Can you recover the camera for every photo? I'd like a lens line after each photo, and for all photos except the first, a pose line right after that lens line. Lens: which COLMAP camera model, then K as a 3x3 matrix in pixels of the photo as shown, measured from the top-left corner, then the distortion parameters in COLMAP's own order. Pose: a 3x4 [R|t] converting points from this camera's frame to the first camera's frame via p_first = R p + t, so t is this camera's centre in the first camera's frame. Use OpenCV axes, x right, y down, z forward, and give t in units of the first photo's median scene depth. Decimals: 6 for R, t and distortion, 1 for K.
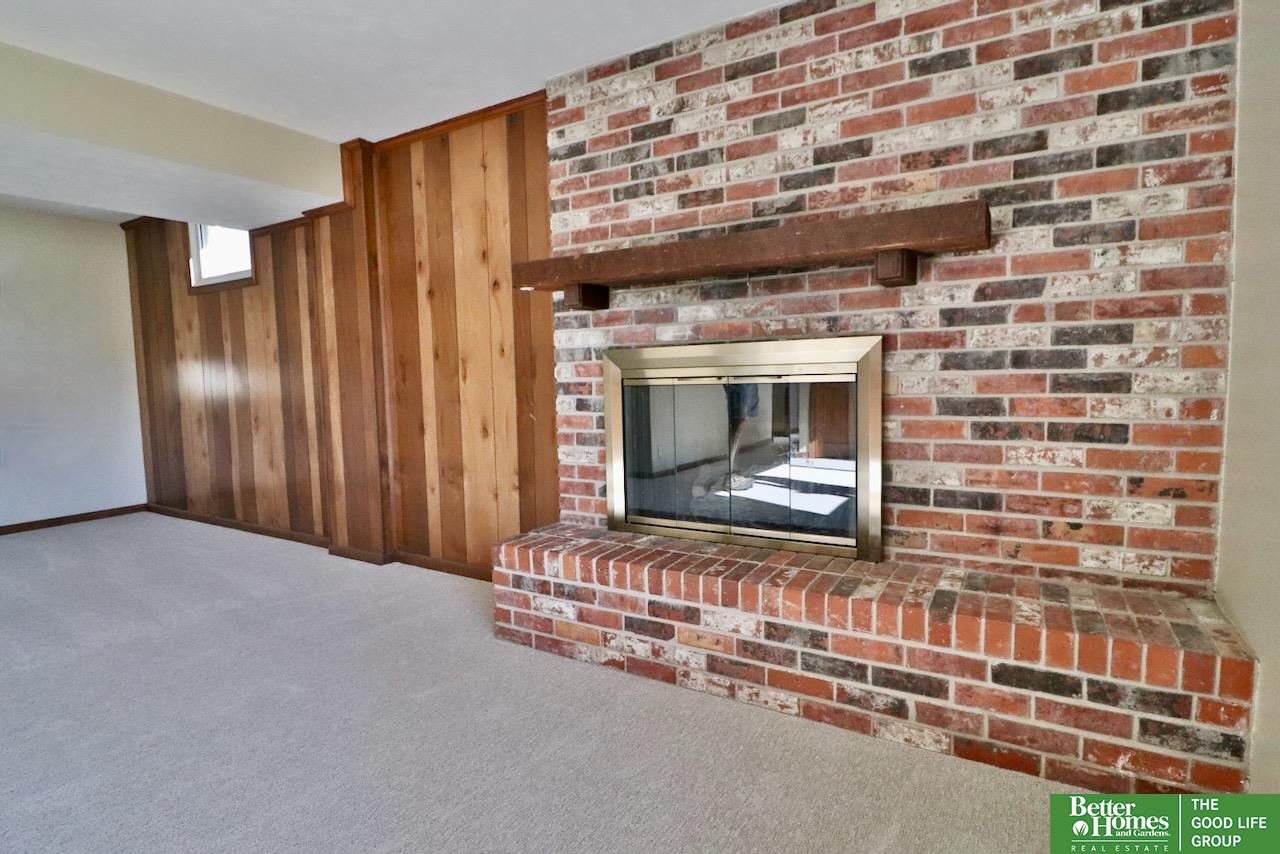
lens RADIAL K [[663.5, 0, 633.1], [0, 663.5, 428.2], [0, 0, 1]] dist [0.003582, -0.015091]
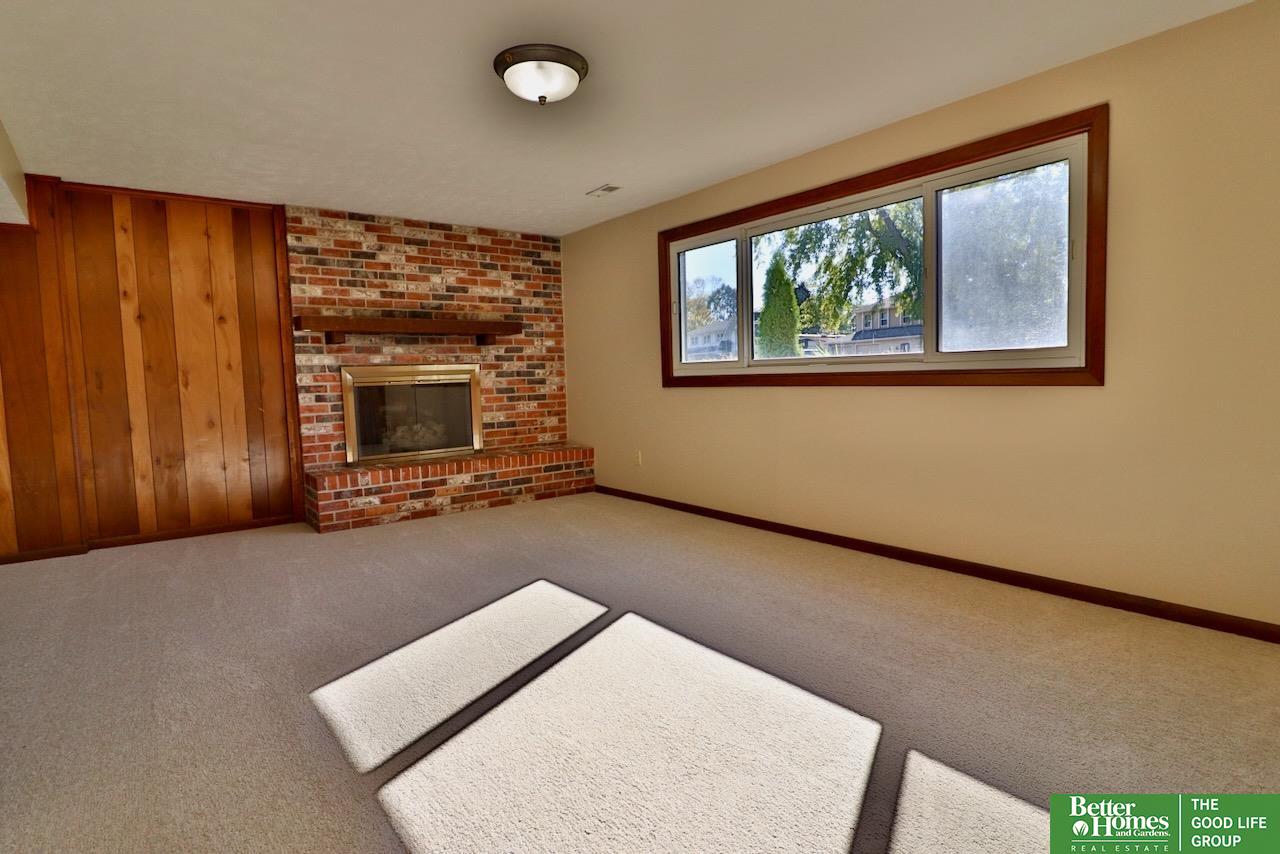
lens RADIAL K [[663.5, 0, 633.1], [0, 663.5, 428.2], [0, 0, 1]] dist [0.003582, -0.015091]
pose [[0.360548, -0.064281, 0.930523, -1.823508], [0.095456, 0.994927, 0.031744, 0.083482], [-0.927844, 0.077378, 0.364855, -0.480058]]
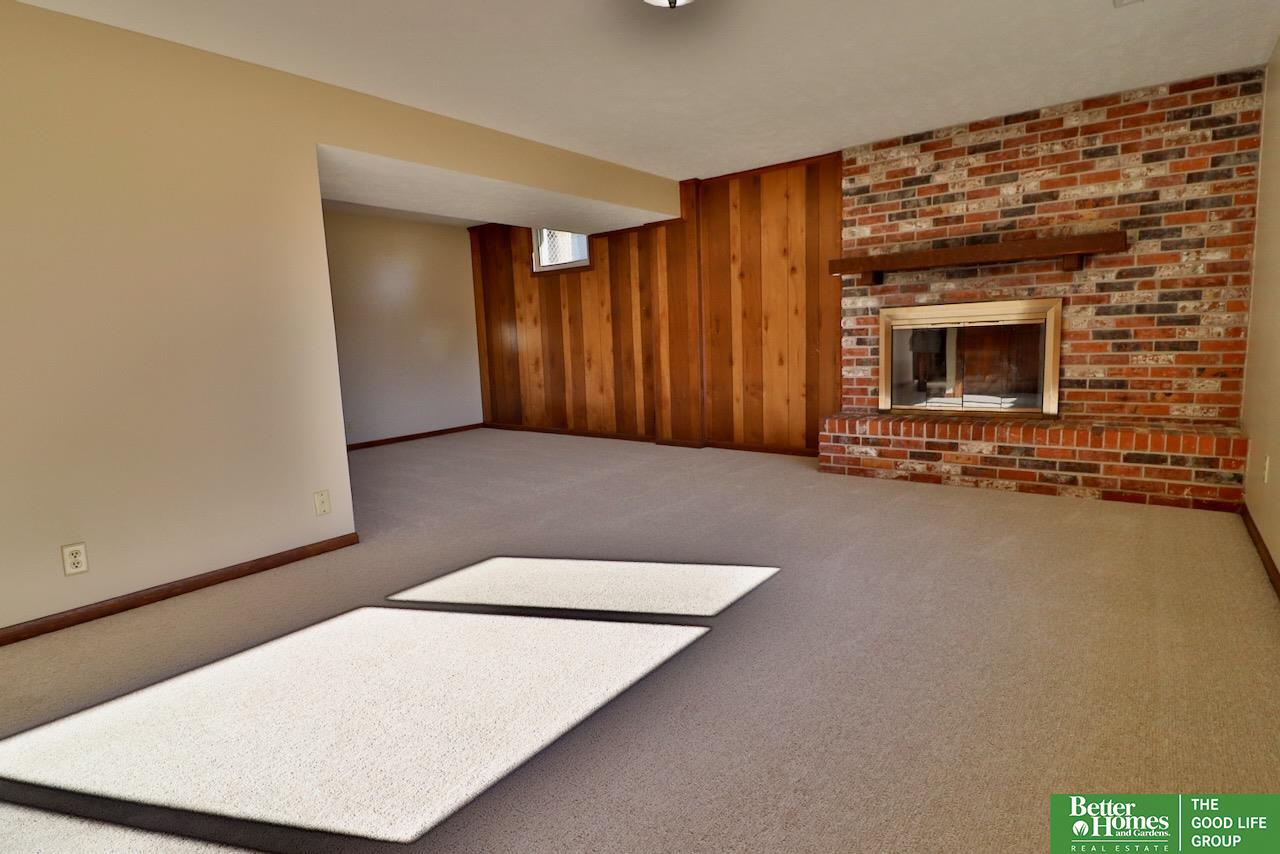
lens RADIAL K [[663.5, 0, 633.1], [0, 663.5, 428.2], [0, 0, 1]] dist [0.003582, -0.015091]
pose [[0.994176, -0.002629, -0.107739, -0.626752], [0.008904, 0.998288, 0.057801, 0.108916], [0.107403, -0.058424, 0.992497, -1.005570]]
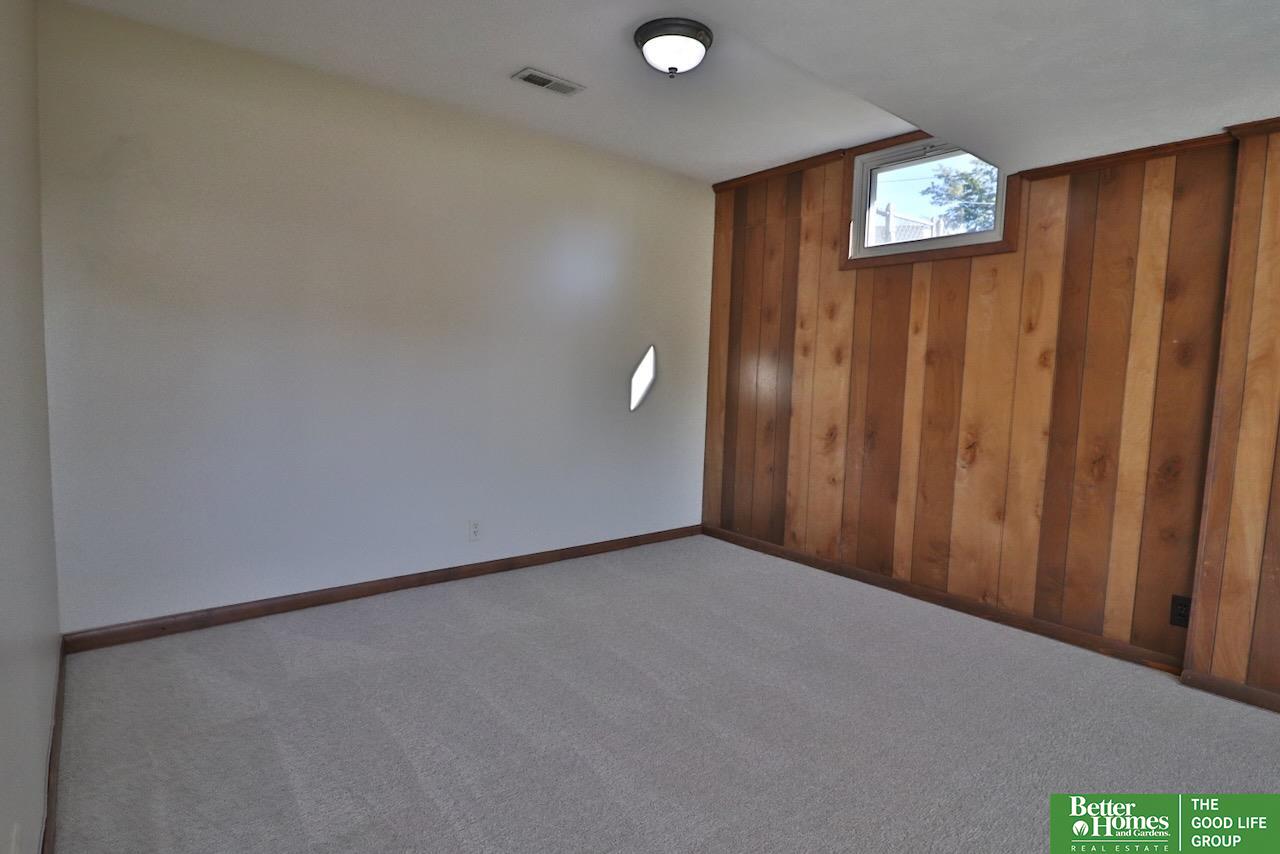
lens RADIAL K [[663.5, 0, 633.1], [0, 663.5, 428.2], [0, 0, 1]] dist [0.003582, -0.015091]
pose [[0.943081, 0.076650, -0.323611, -1.384254], [-0.075098, 0.997026, 0.017301, -0.038207], [0.323974, 0.007986, 0.946032, 0.457442]]
